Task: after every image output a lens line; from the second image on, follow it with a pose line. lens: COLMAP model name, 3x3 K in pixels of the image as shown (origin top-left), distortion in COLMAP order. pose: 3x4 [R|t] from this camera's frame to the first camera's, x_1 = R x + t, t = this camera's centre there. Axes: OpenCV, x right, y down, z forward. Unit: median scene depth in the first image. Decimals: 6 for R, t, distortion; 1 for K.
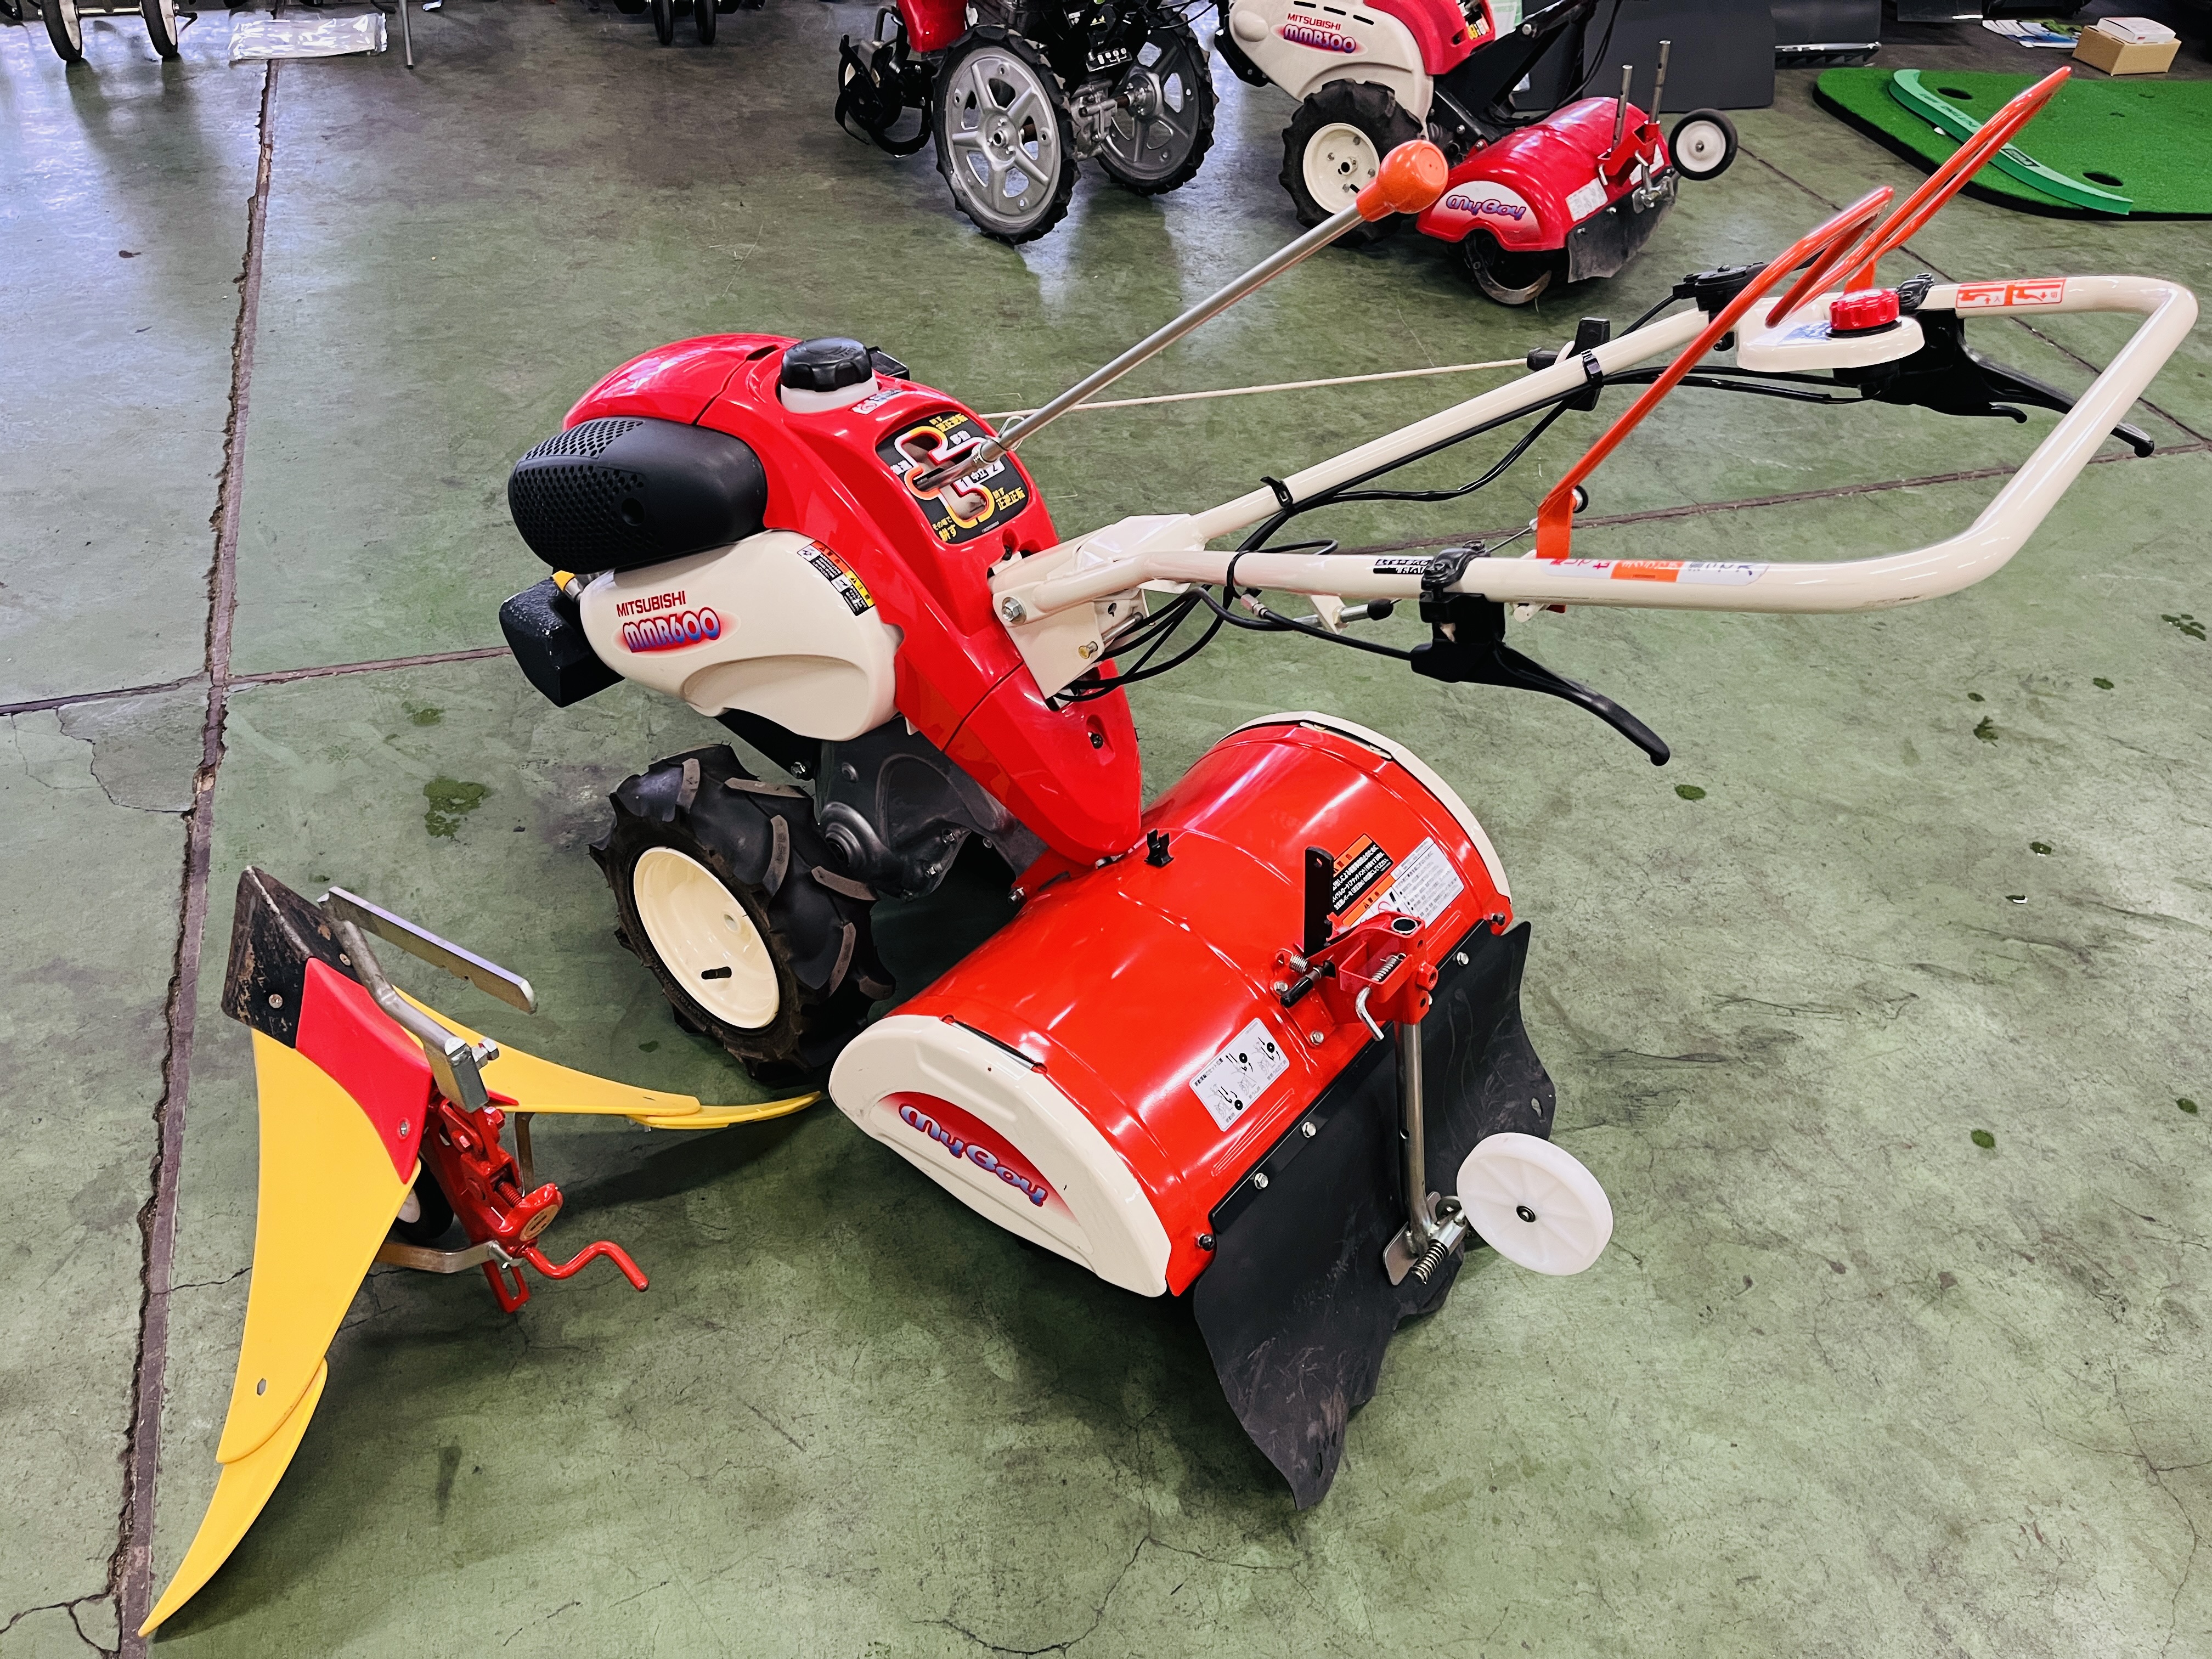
lens RADIAL K [[1659.9, 0, 1106.0], [0, 1659.9, 829.5], [0, 0, 1]] dist [0.071623, -0.108828]
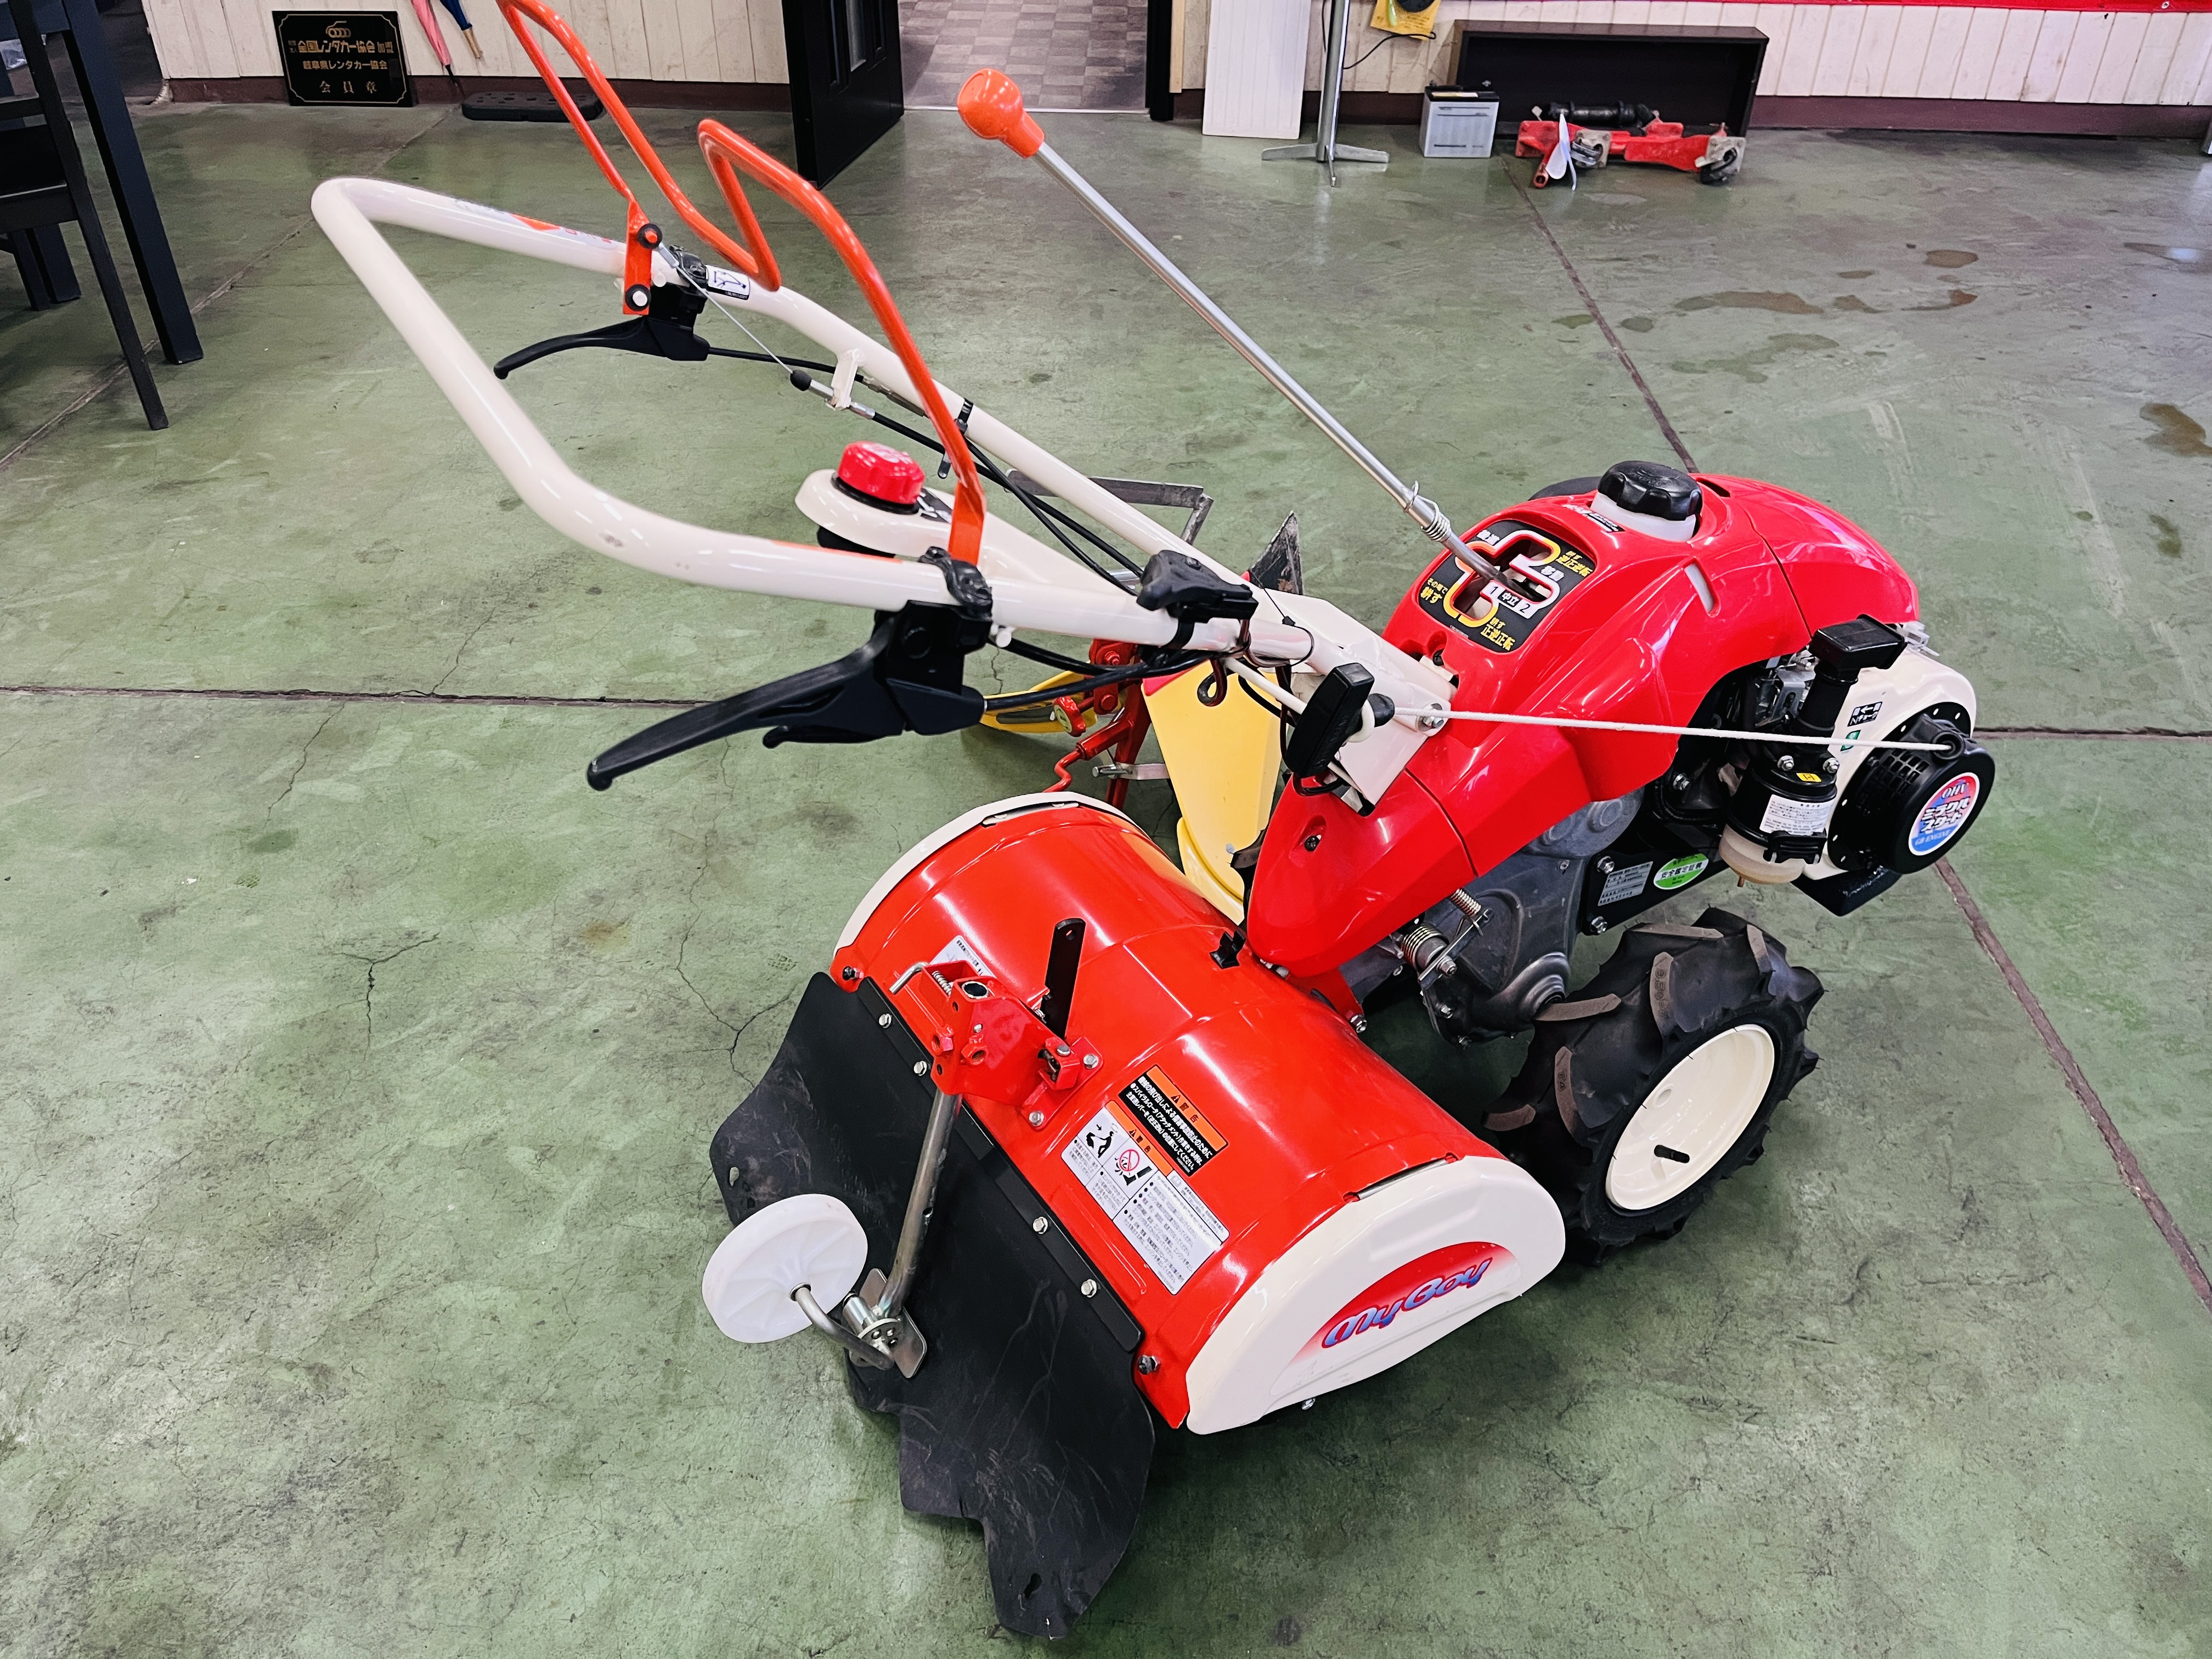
lens RADIAL K [[1664.4, 0, 1067.1], [0, 1664.4, 835.7], [0, 0, 1]] dist [0.069895, -0.095278]
pose [[-0.343073, 0.501328, -0.794337, 0.748678], [-0.648754, 0.485089, 0.586350, -0.492296], [0.679278, 0.716490, 0.158818, 0.716003]]
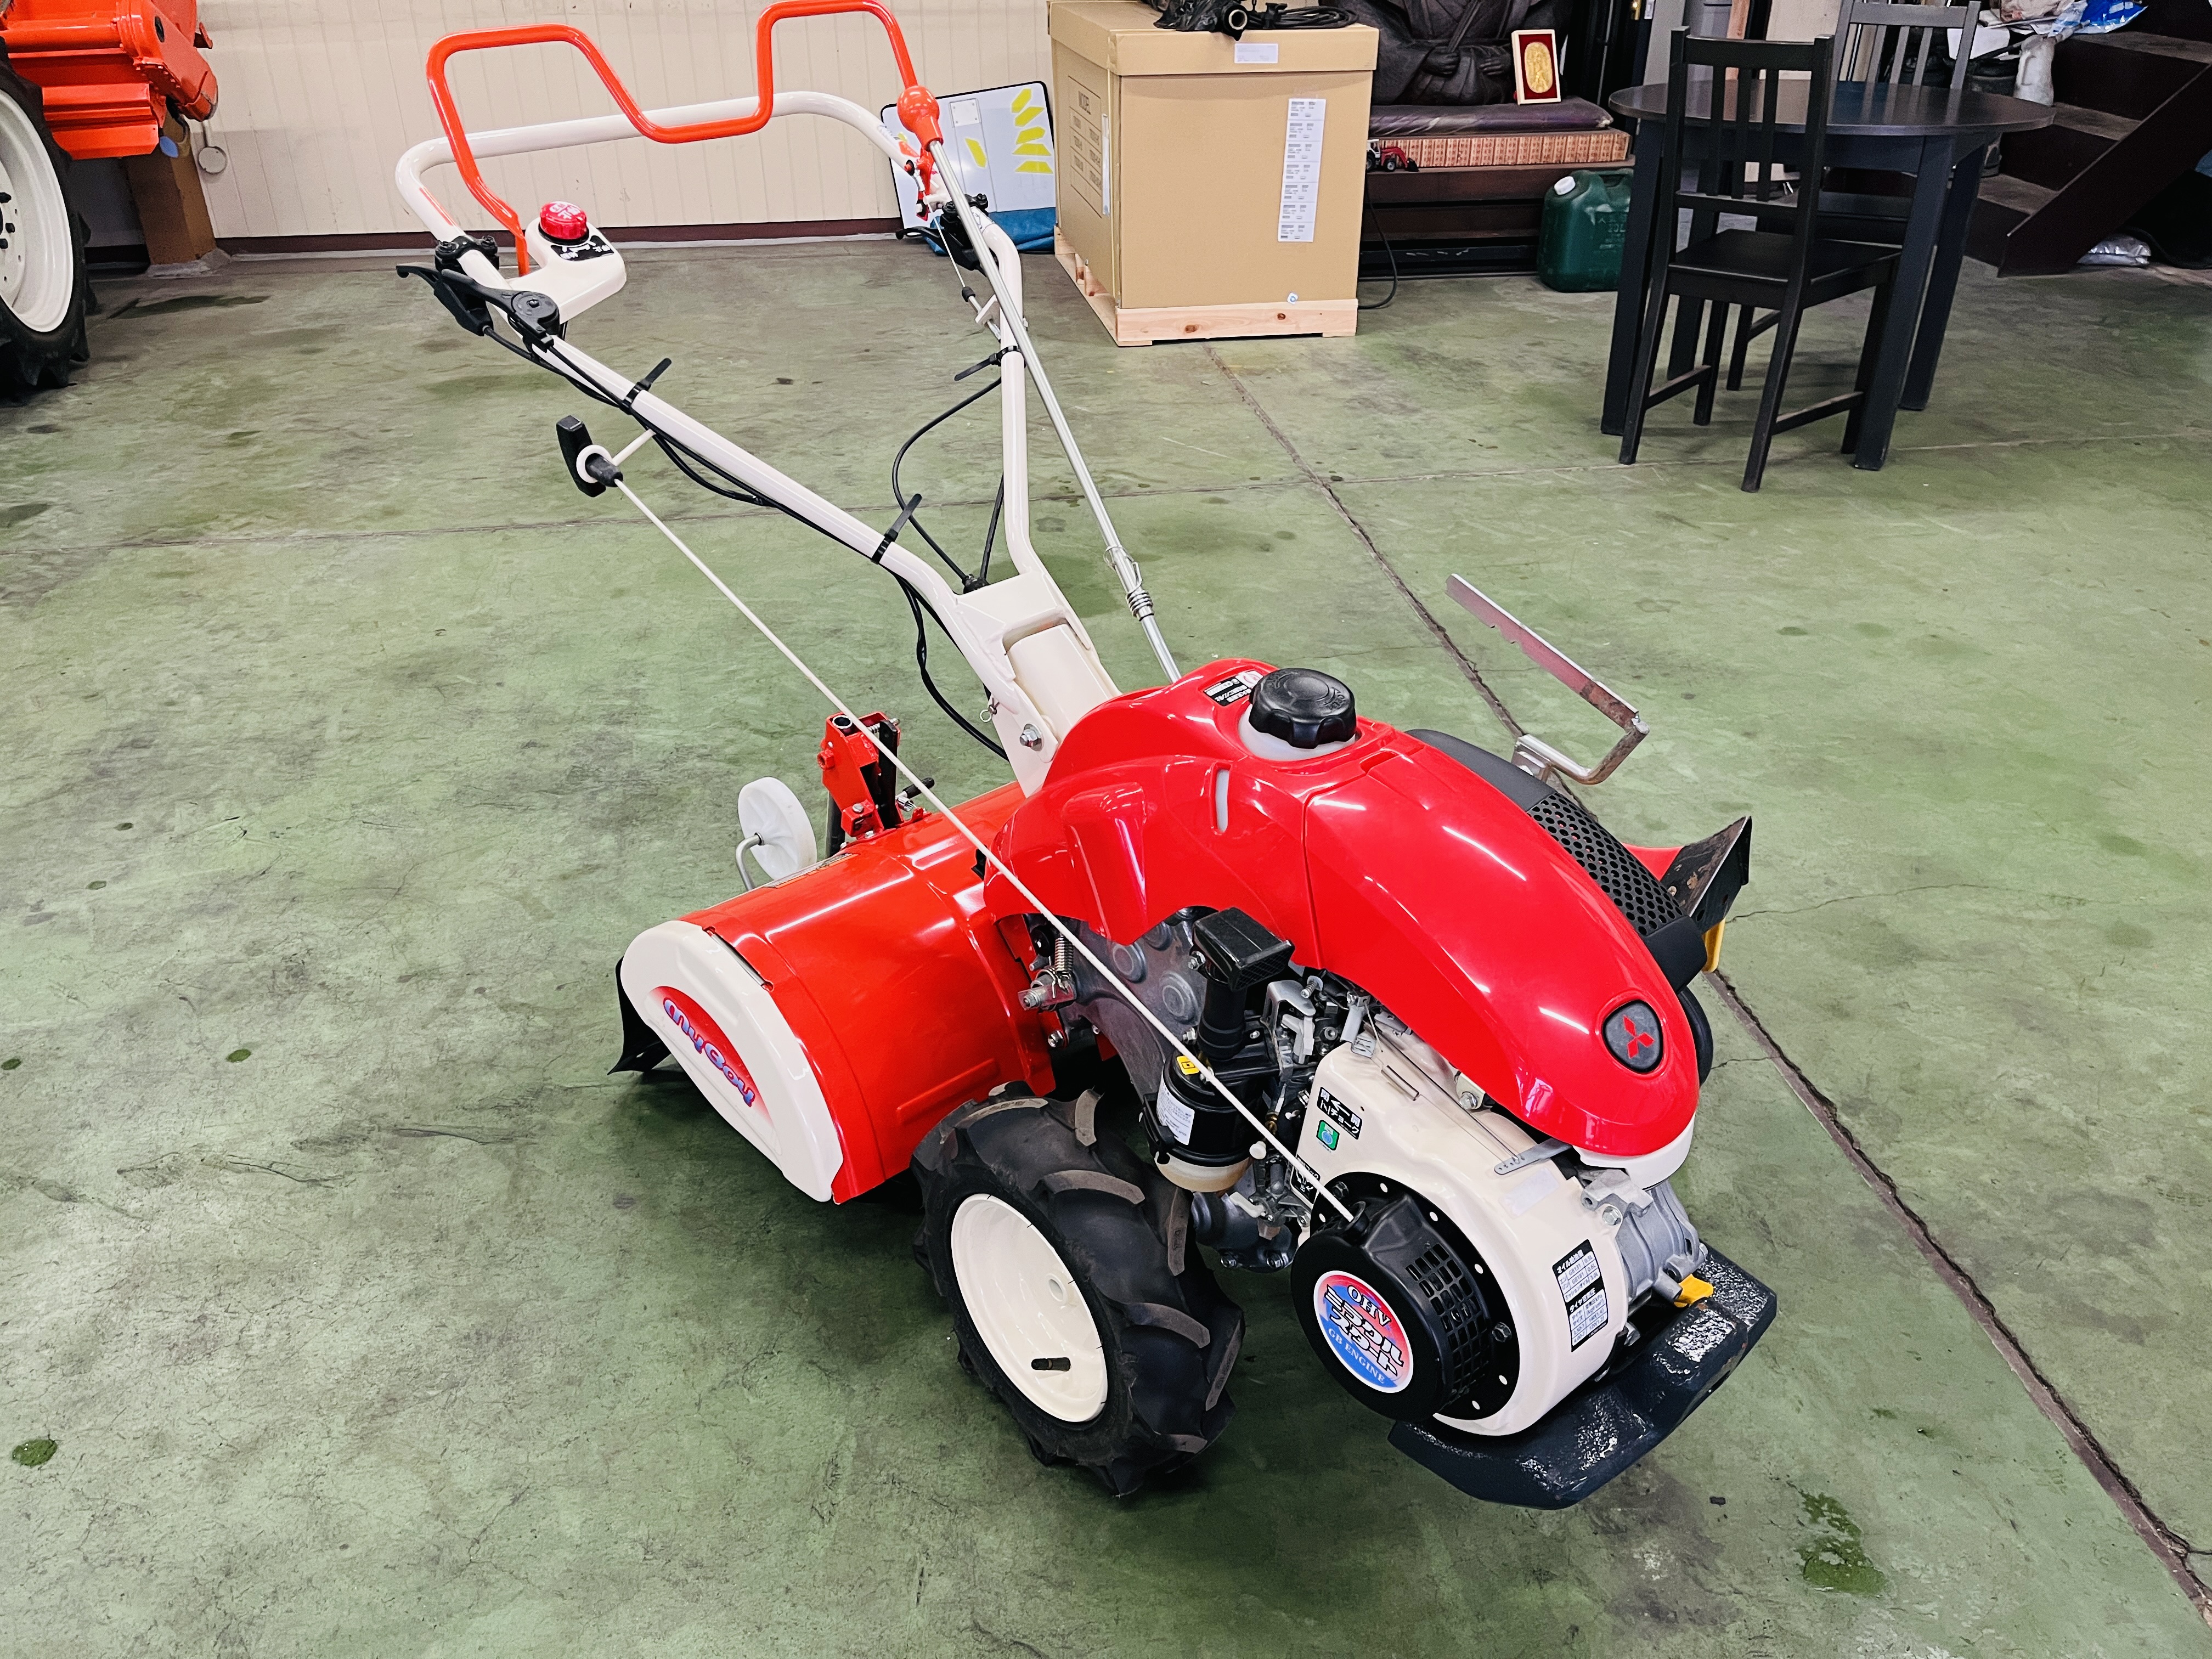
lens RADIAL K [[1659.9, 0, 1106.0], [0, 1659.9, 829.5], [0, 0, 1]] dist [0.071623, -0.108828]
pose [[-0.982327, -0.145200, 0.118114, -0.171885], [0.068987, 0.305747, 0.949610, -1.004420], [-0.173997, 0.940976, -0.290326, 1.241921]]
